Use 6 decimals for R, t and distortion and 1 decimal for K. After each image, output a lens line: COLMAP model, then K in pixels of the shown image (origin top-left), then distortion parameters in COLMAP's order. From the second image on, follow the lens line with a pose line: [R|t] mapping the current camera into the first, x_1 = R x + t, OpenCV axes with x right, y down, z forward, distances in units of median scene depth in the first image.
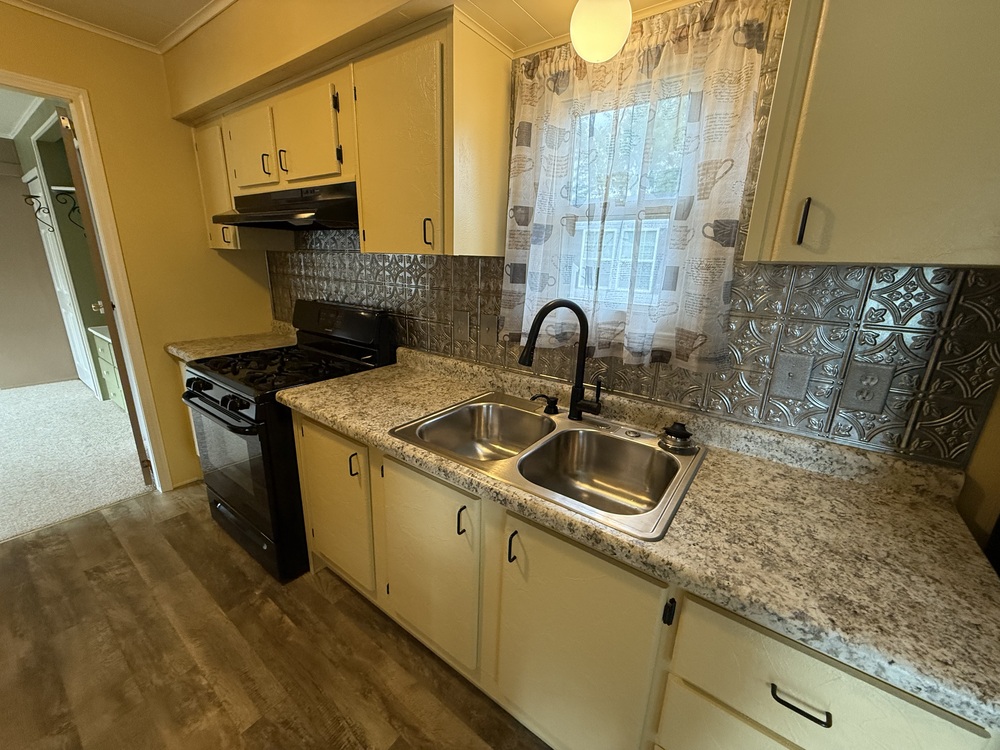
lens RADIAL K [[399.7, 0, 497.3], [0, 399.7, 372.7], [0, 0, 1]] dist [0.000484, 0.000237]
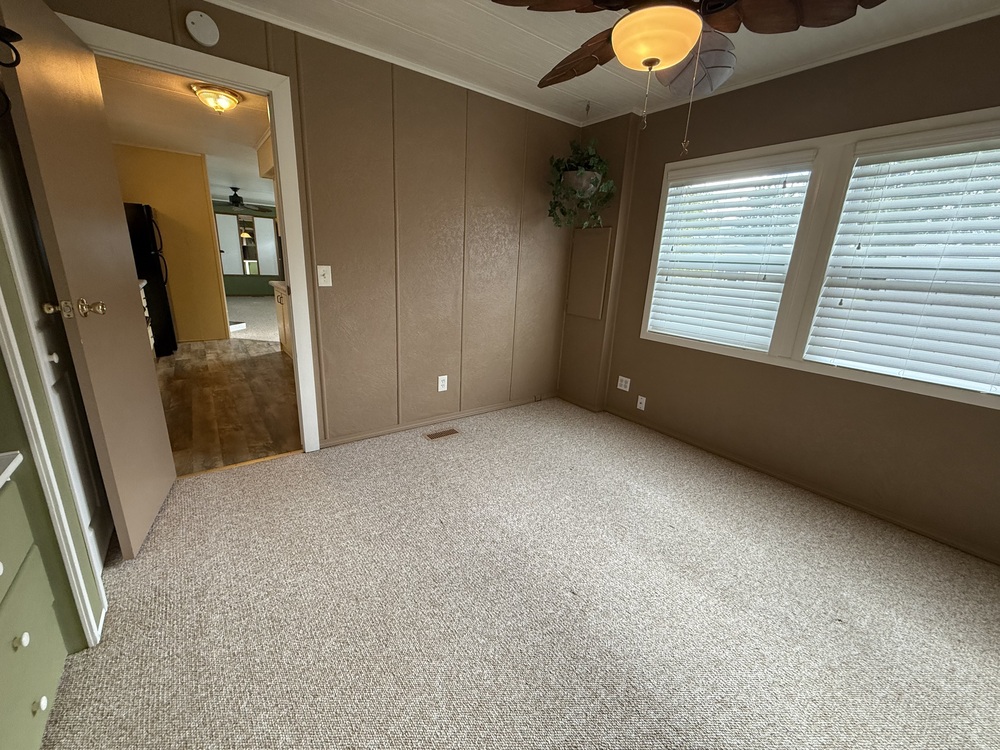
lens RADIAL K [[399.7, 0, 498.0], [0, 399.7, 374.6], [0, 0, 1]] dist [0.000484, 0.000237]
pose [[-0.952740, -0.151752, 0.263170, -2.548786], [0.008499, 0.852642, 0.522427, -0.555583], [-0.303669, 0.499973, -0.811056, 1.999368]]
